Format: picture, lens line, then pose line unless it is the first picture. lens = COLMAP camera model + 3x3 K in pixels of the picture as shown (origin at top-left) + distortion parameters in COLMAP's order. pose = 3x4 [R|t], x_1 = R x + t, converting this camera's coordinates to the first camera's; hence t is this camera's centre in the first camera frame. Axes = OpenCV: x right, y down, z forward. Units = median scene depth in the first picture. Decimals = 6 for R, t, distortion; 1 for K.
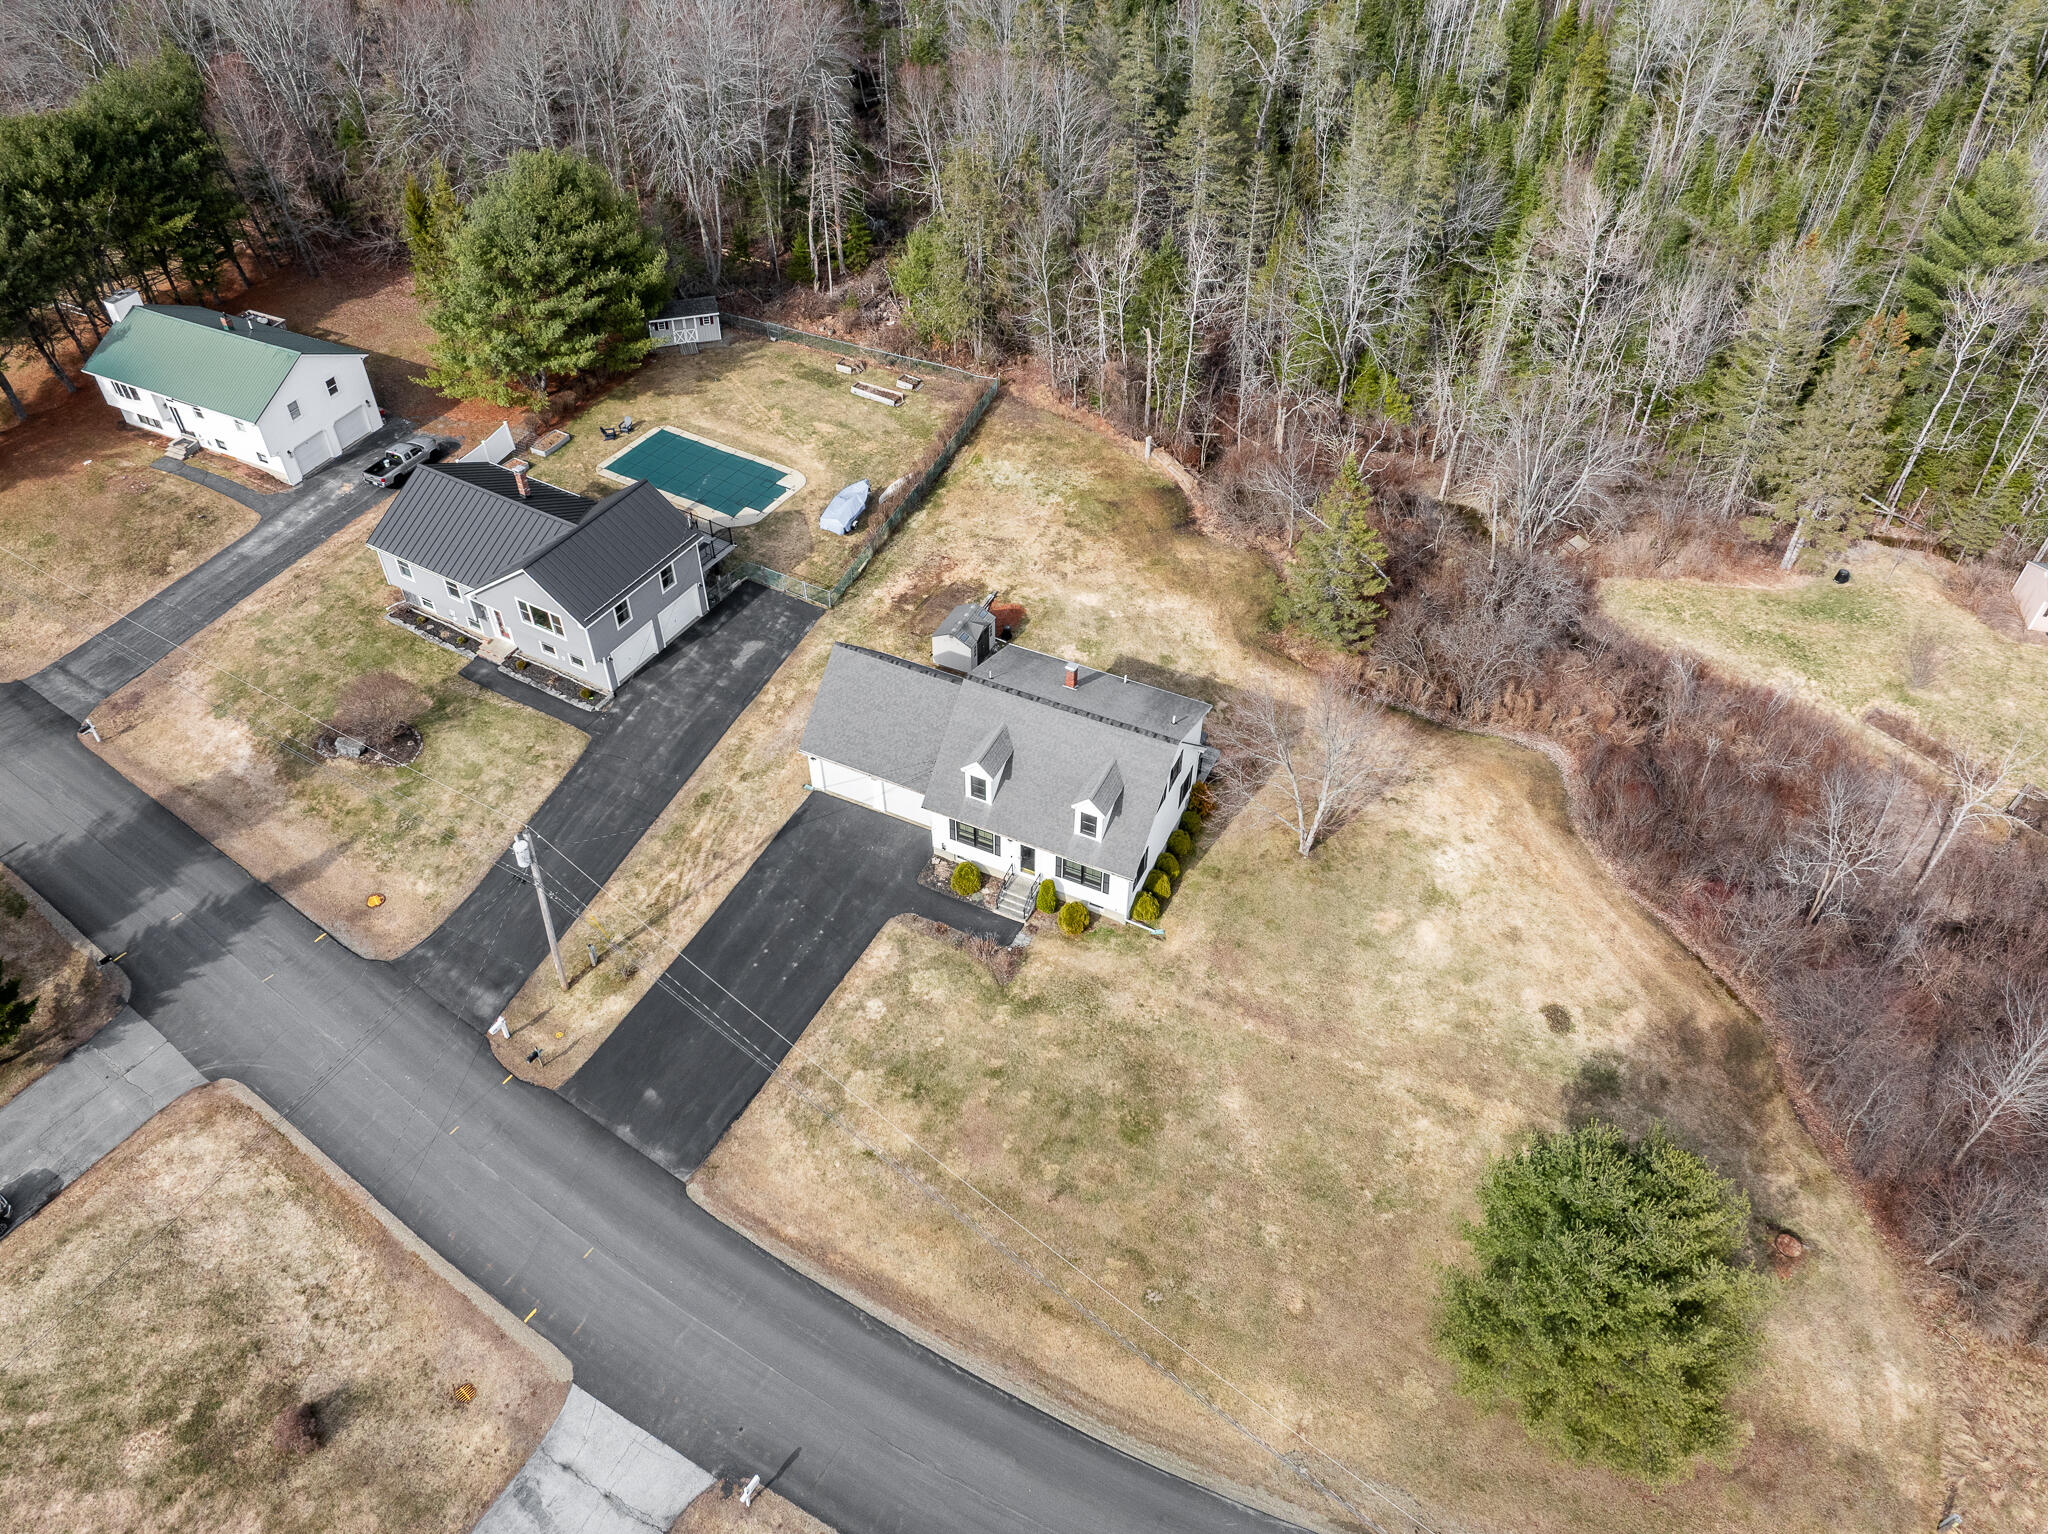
lens RADIAL K [[1426.3, 0, 1021.3], [0, 1426.3, 776.6], [0, 0, 1]] dist [-0.038914, 0.003011]
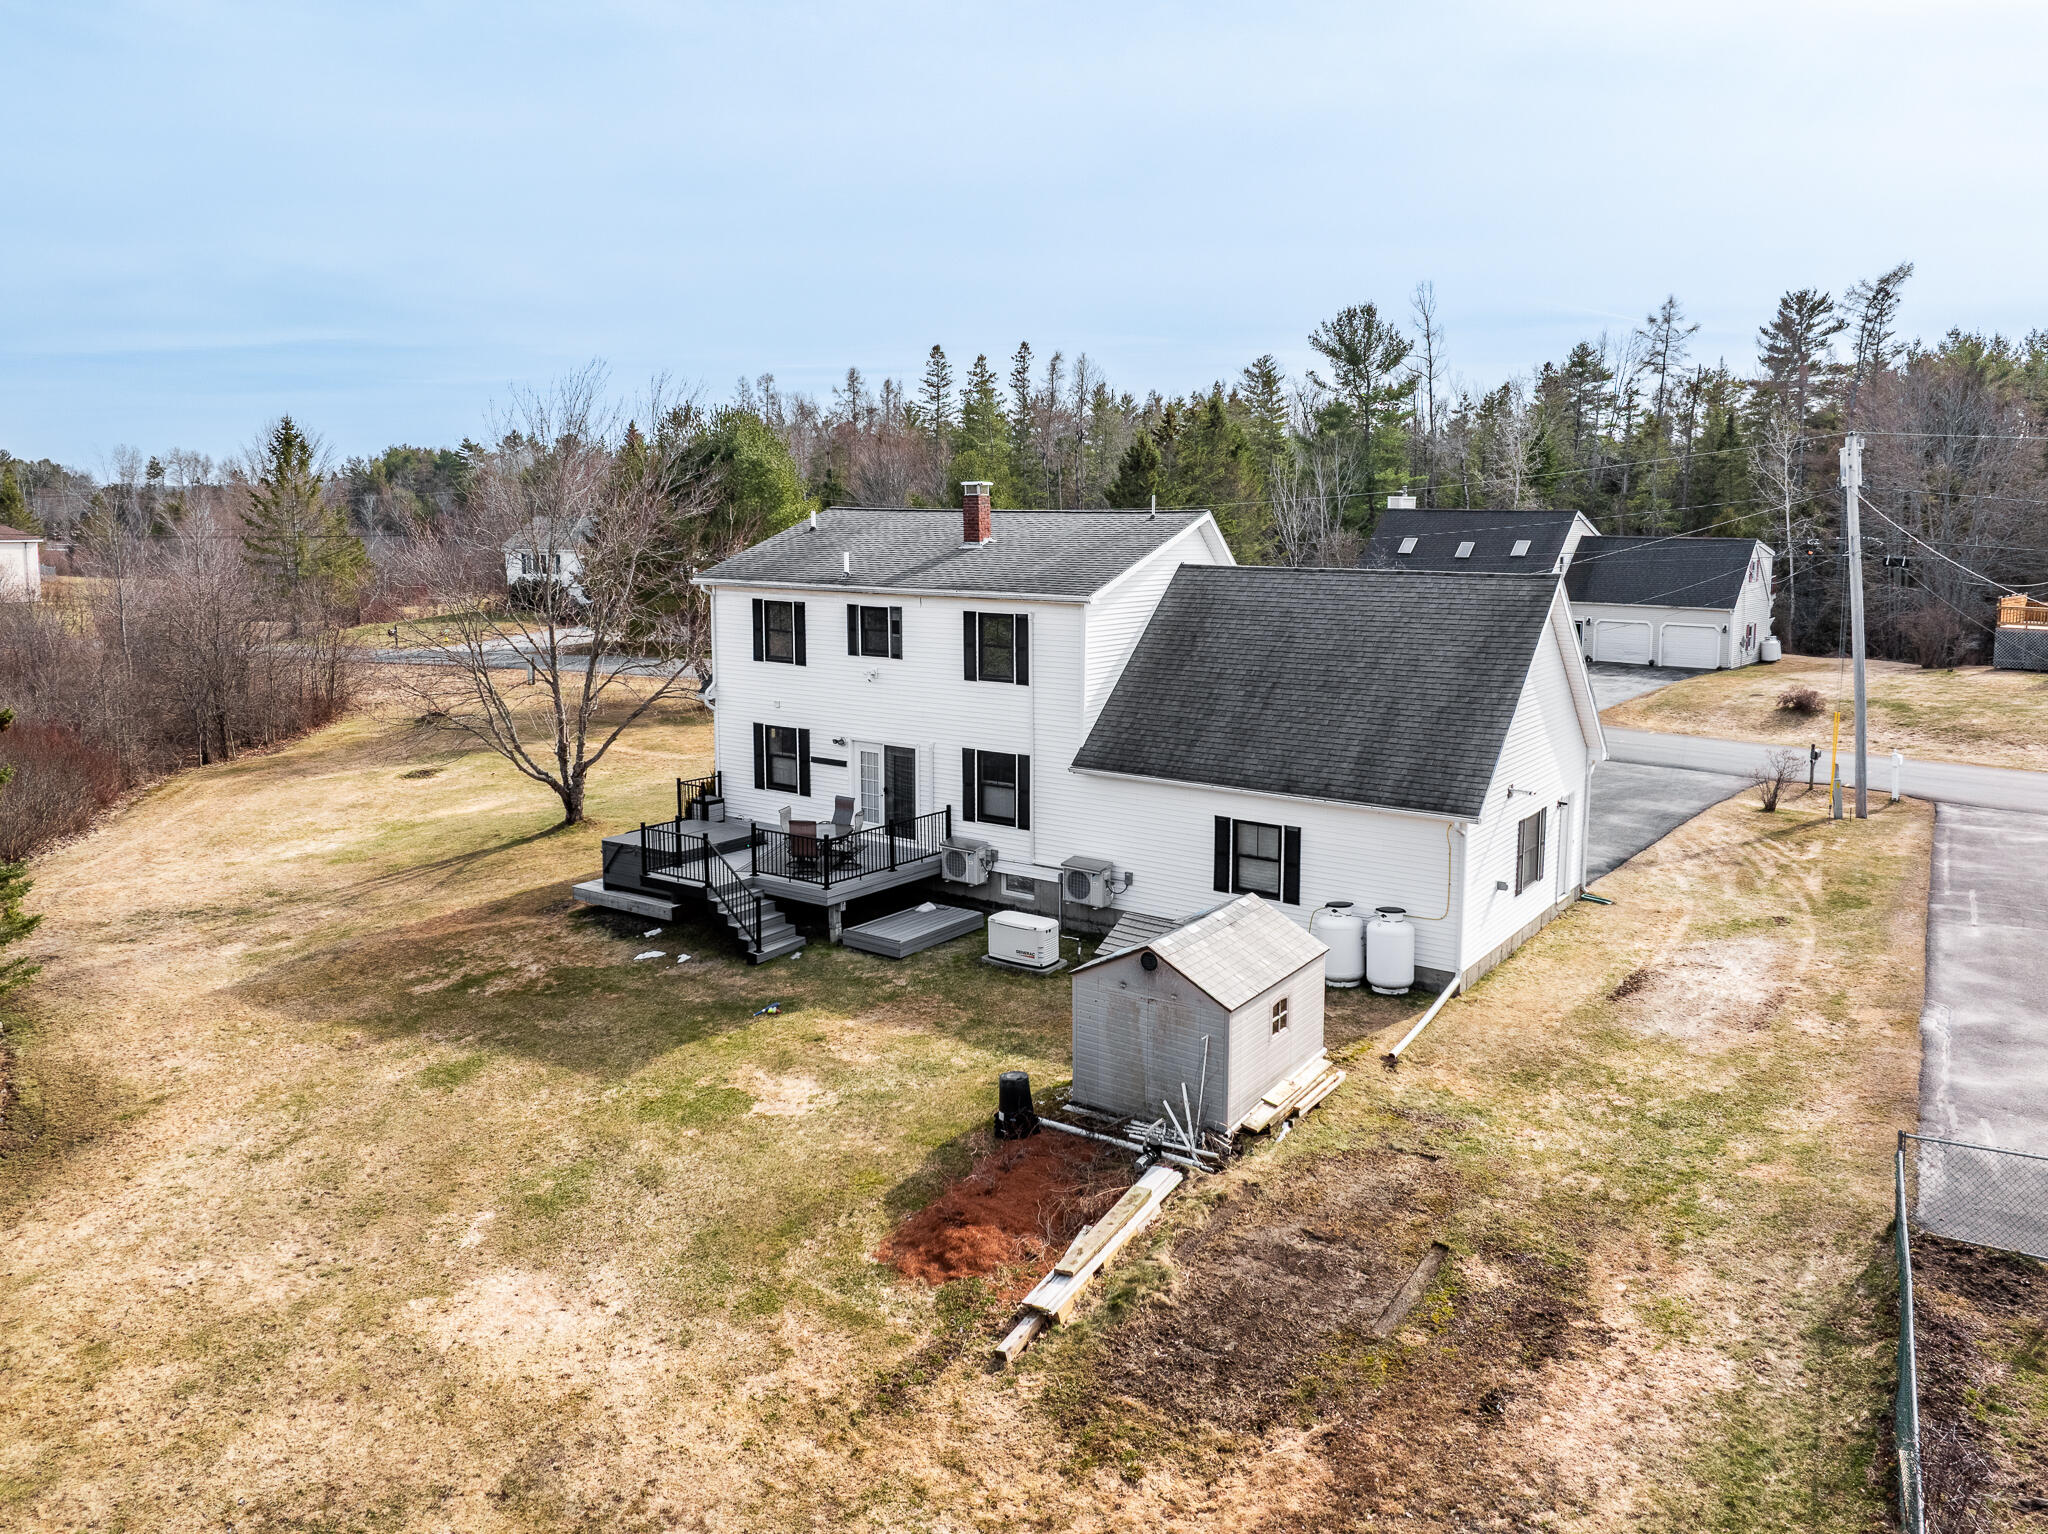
lens RADIAL K [[1491.5, 0, 1030.7], [0, 1491.5, 707.5], [0, 0, 1]] dist [-0.036690, -0.003062]
pose [[-0.986113, -0.034418, 0.162468, -0.055425], [0.106982, 0.616614, 0.779963, -0.367873], [-0.127025, 0.786513, -0.604370, 1.215384]]
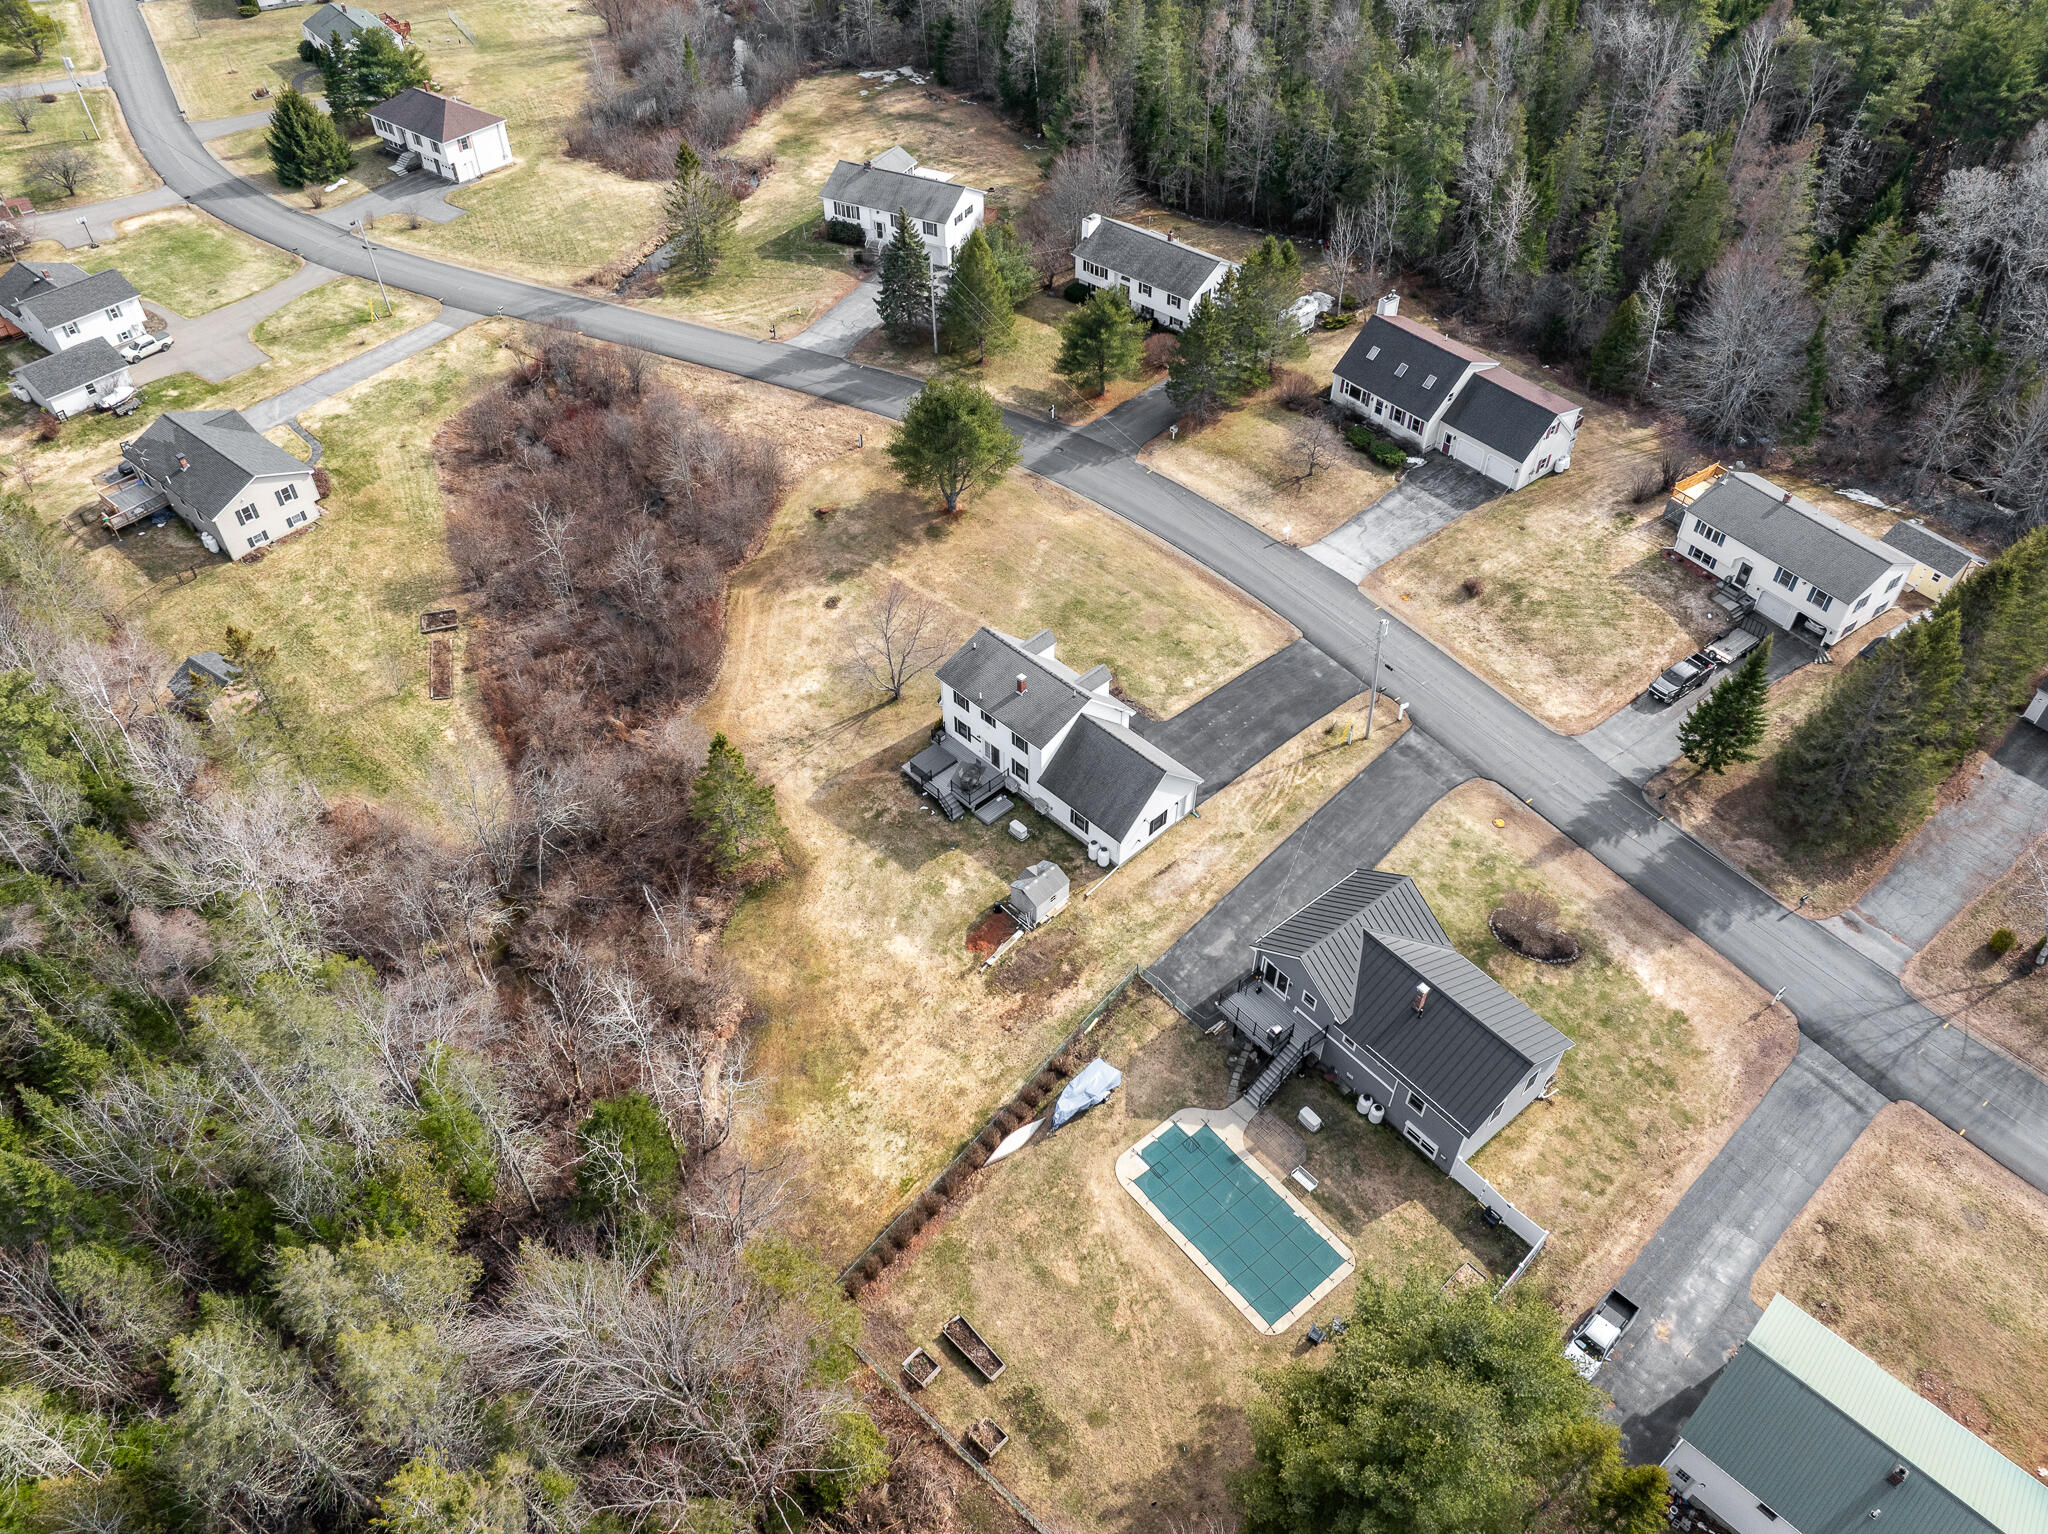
lens RADIAL K [[1448.6, 0, 1020.5], [0, 1448.6, 762.2], [0, 0, 1]] dist [-0.033975, -0.009229]
pose [[-0.935895, -0.250565, 0.247626, -0.319124], [0.244927, 0.042417, 0.968613, -1.368077], [-0.253204, 0.967170, 0.021672, 0.950292]]
